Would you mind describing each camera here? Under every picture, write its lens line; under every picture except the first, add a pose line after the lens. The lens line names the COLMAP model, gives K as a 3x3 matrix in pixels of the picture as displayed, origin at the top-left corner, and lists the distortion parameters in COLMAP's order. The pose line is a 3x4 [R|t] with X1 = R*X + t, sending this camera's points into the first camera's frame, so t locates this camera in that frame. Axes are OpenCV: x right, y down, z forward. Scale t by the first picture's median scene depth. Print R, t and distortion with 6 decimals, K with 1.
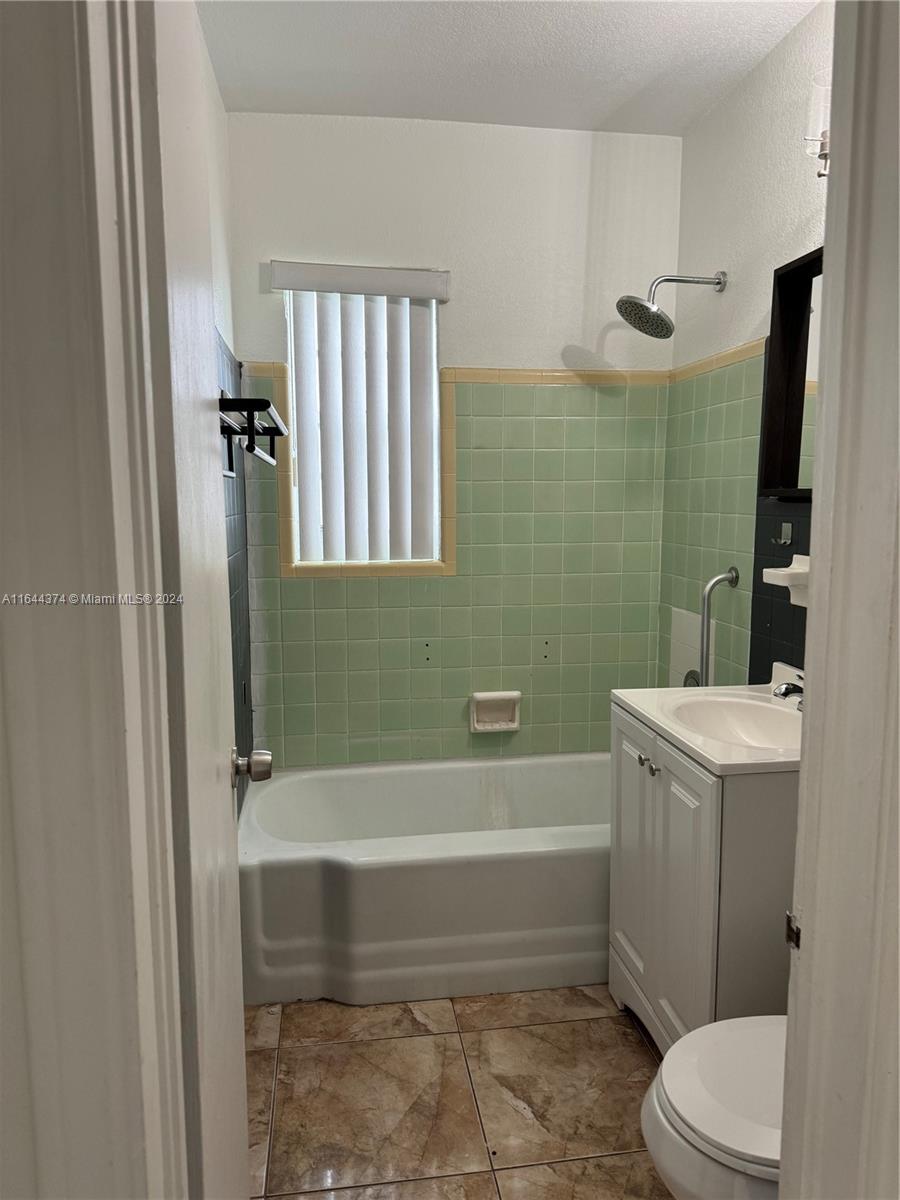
lens RADIAL K [[855.9, 0, 456.0], [0, 855.9, 597.3], [0, 0, 1]] dist [0.023925, -0.034992]
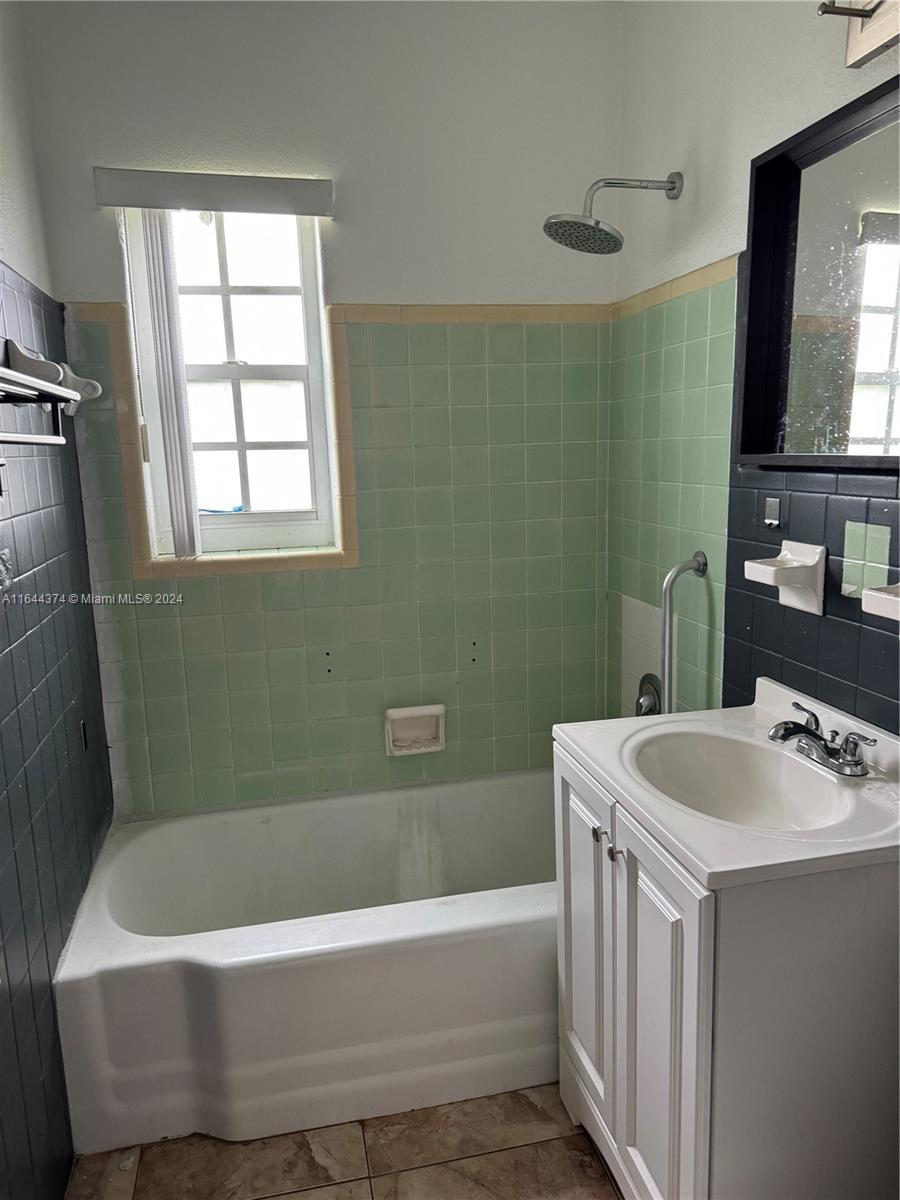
lens RADIAL K [[855.9, 0, 445.3], [0, 855.9, 601.3], [0, 0, 1]] dist [0.023925, -0.034992]
pose [[0.997736, -0.039888, 0.054138, 0.048282], [0.036604, 0.997506, 0.060343, -0.051734], [-0.056410, -0.058225, 0.996708, 0.246288]]
